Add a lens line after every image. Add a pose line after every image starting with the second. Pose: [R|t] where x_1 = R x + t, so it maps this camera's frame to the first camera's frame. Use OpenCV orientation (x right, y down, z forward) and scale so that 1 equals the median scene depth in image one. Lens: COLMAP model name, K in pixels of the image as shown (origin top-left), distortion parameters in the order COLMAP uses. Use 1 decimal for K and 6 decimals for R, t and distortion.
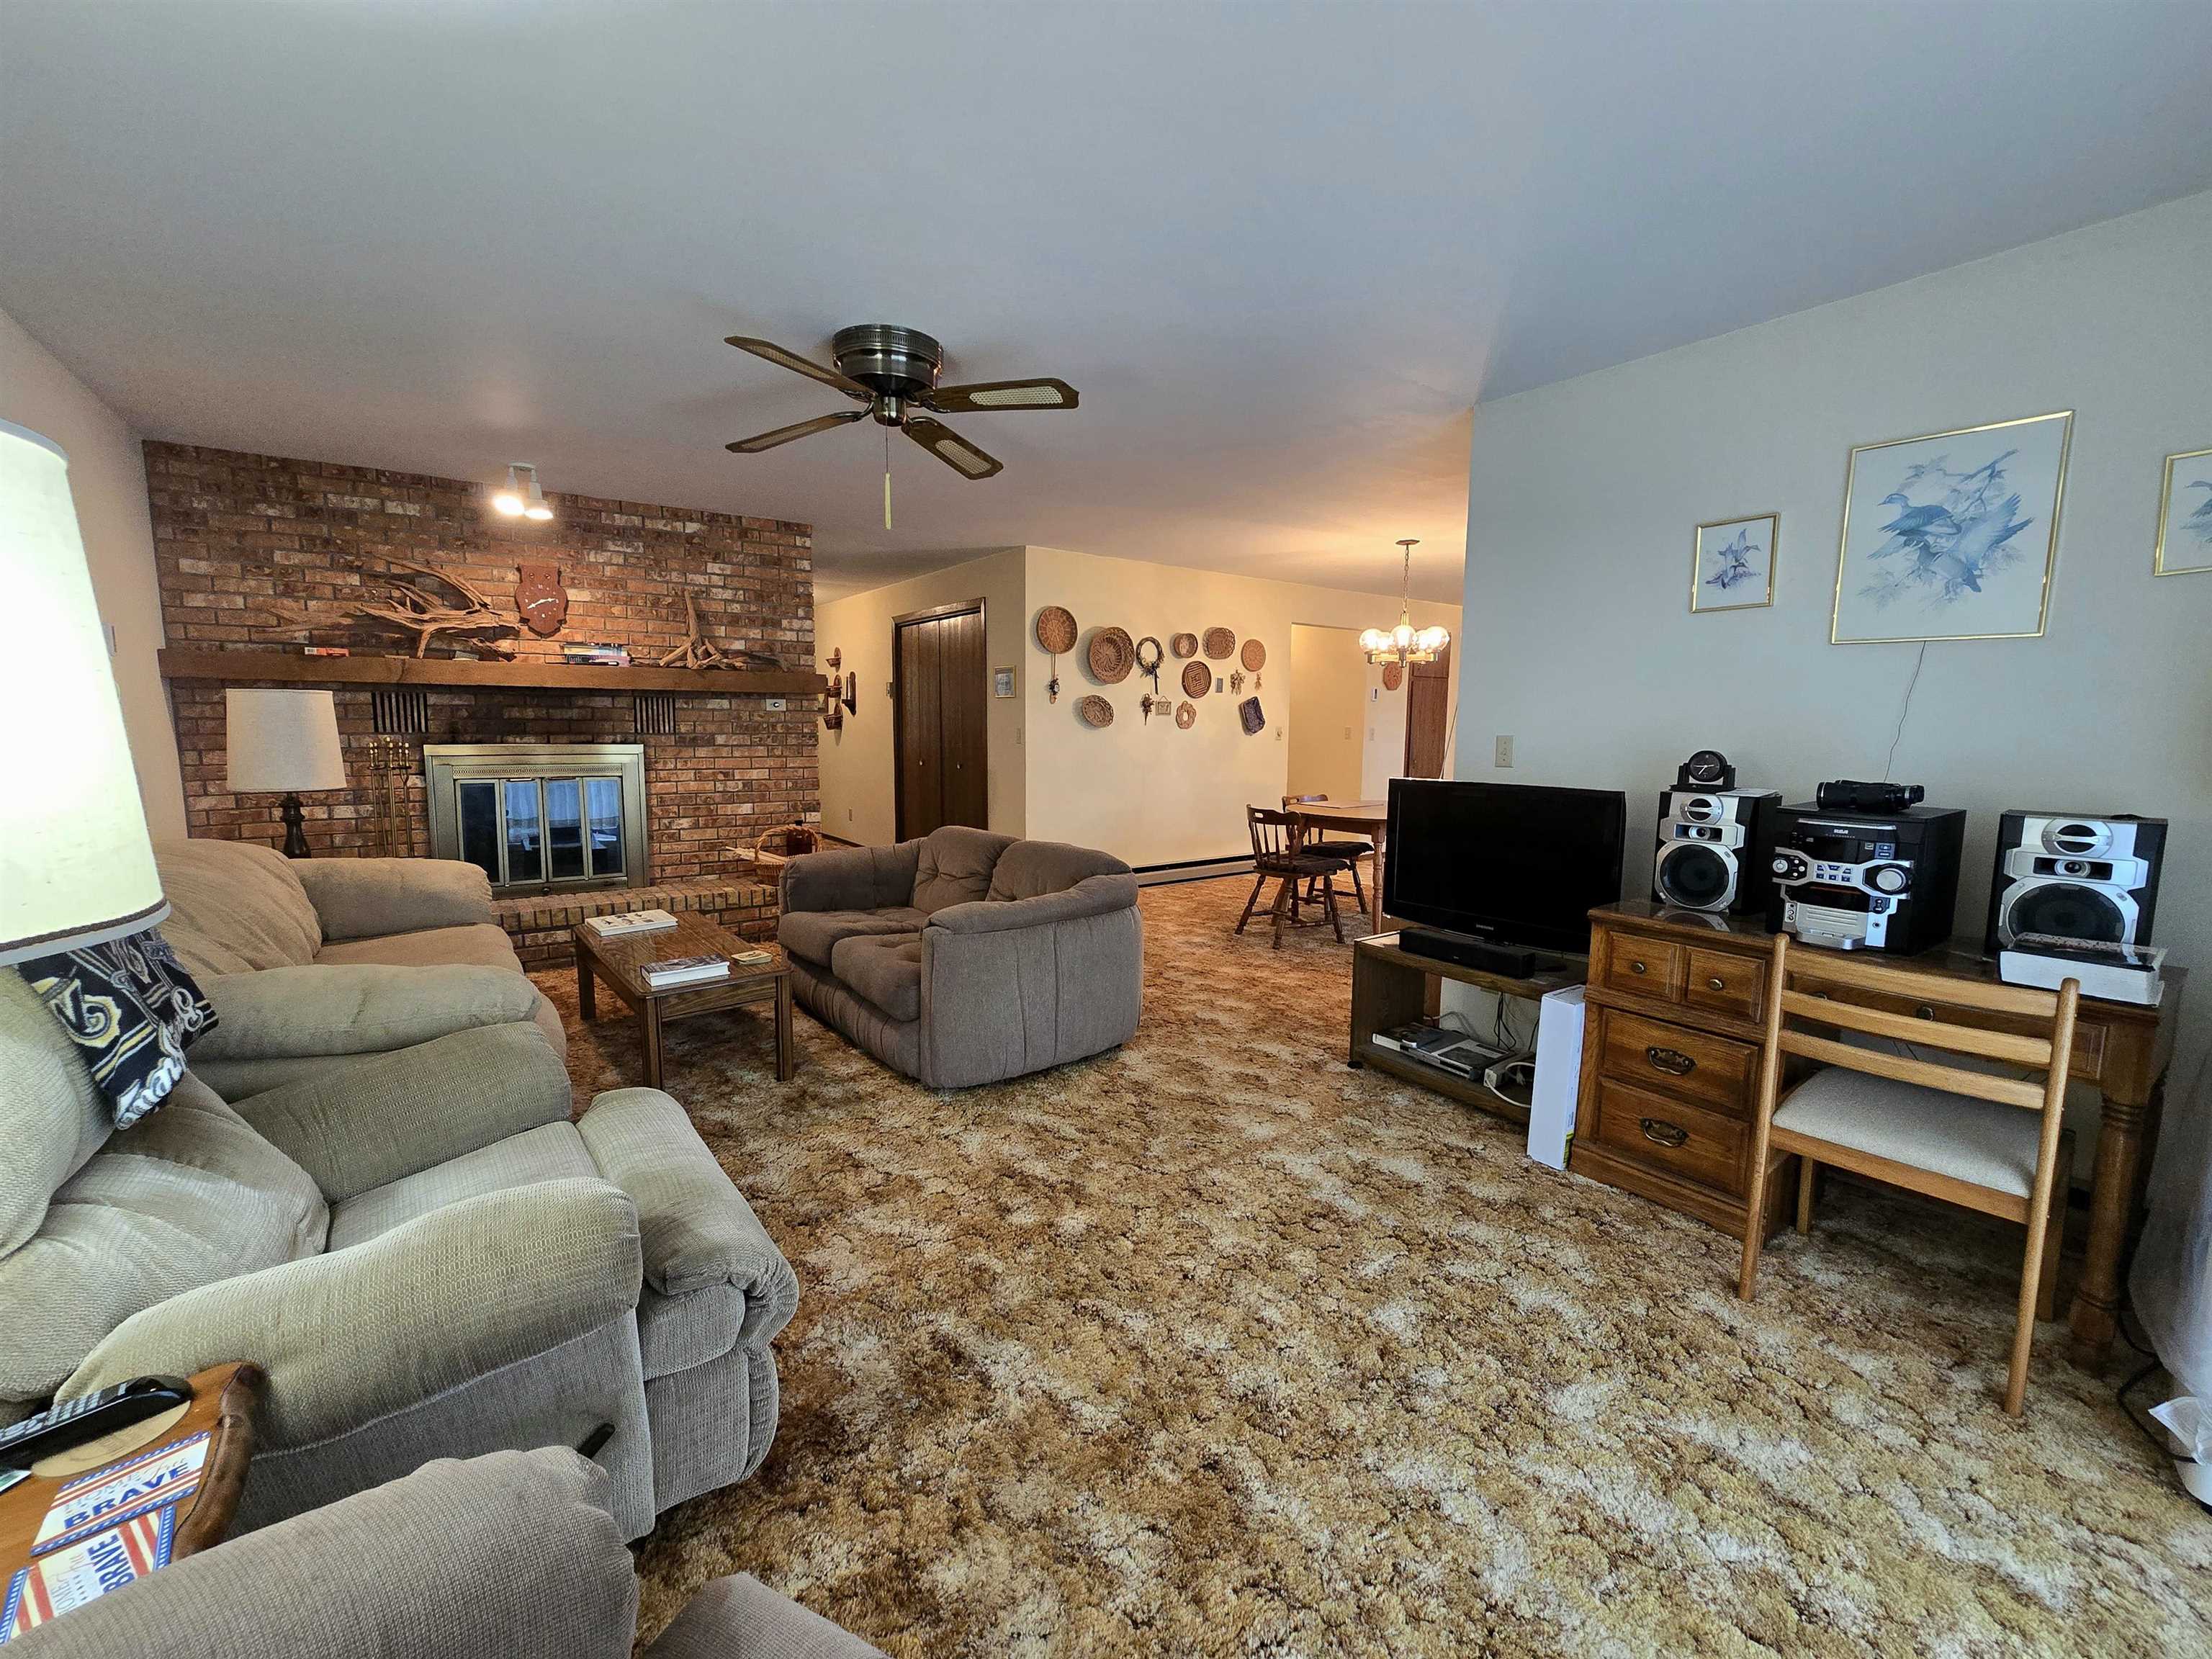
lens RADIAL K [[907.2, 0, 1106.0], [0, 907.2, 829.5], [0, 0, 1]] dist [-0.002052, -0.000083]
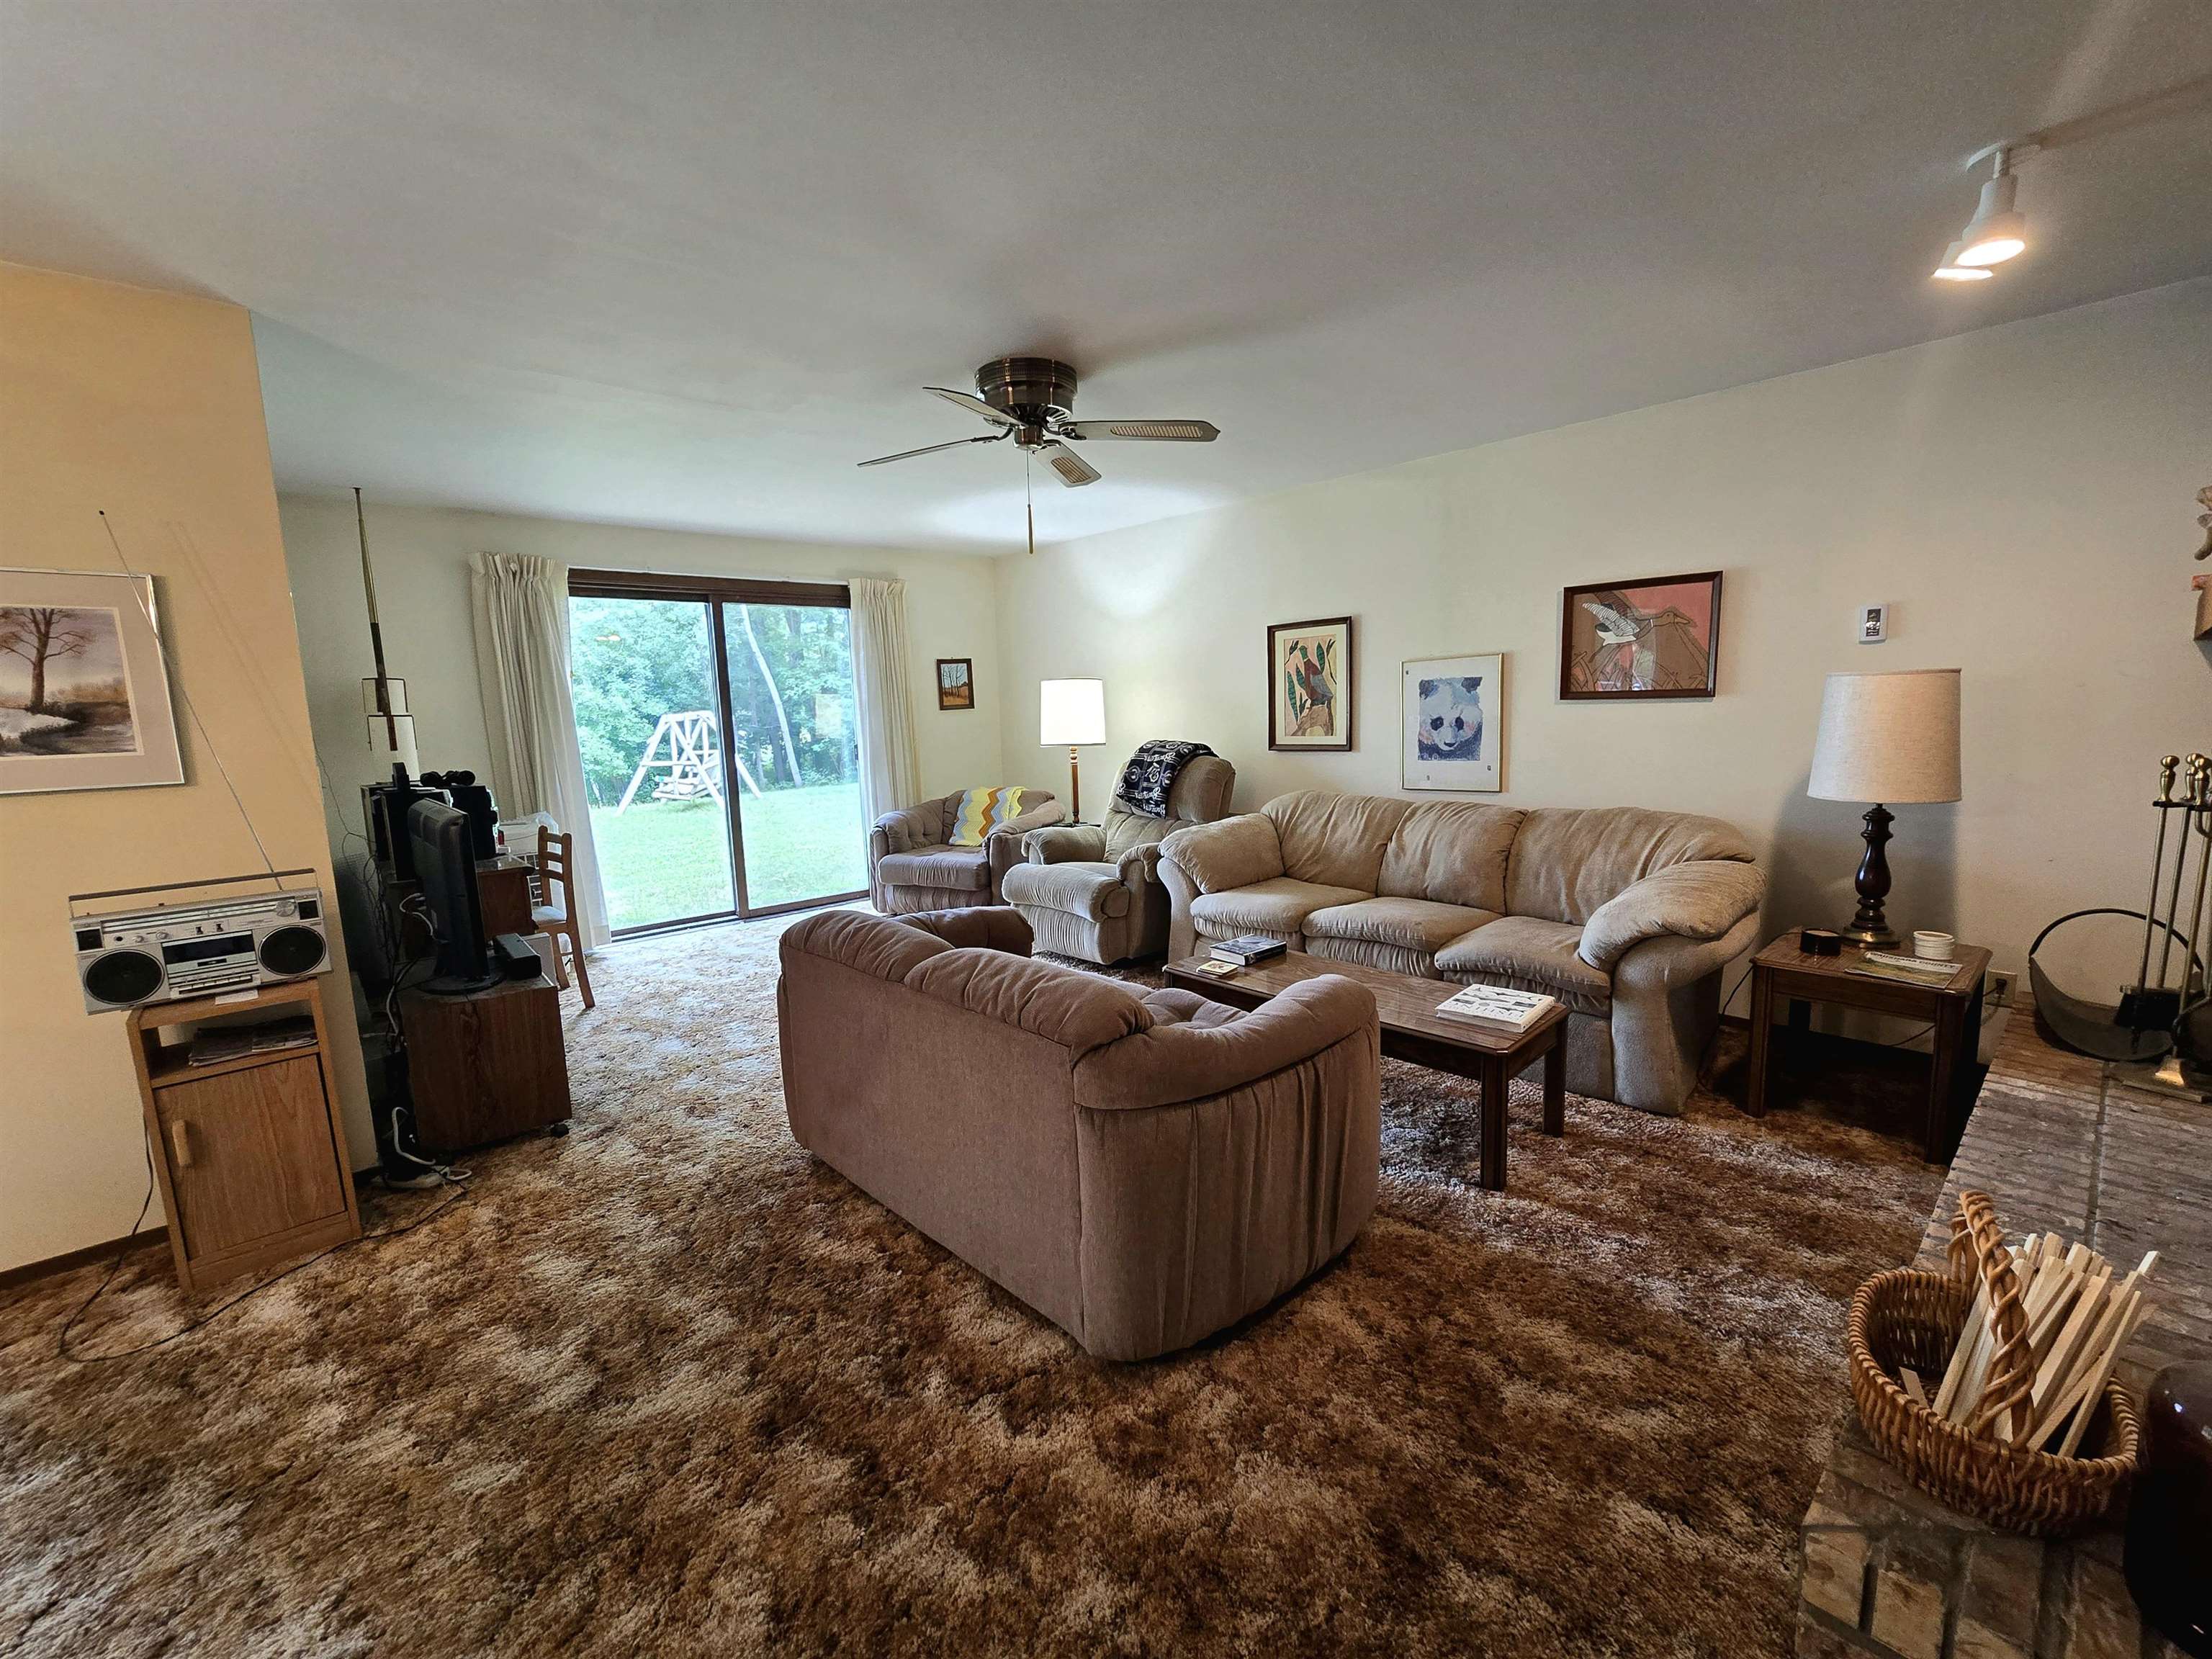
lens RADIAL K [[914.4, 0, 1101.7], [0, 914.4, 827.0], [0, 0, 1]] dist [-0.006631, 0.002884]
pose [[-0.995368, 0.036956, -0.088756, -0.158761], [0.013150, 0.966825, 0.255100, -0.214039], [0.095239, 0.252751, -0.962832, 1.613773]]
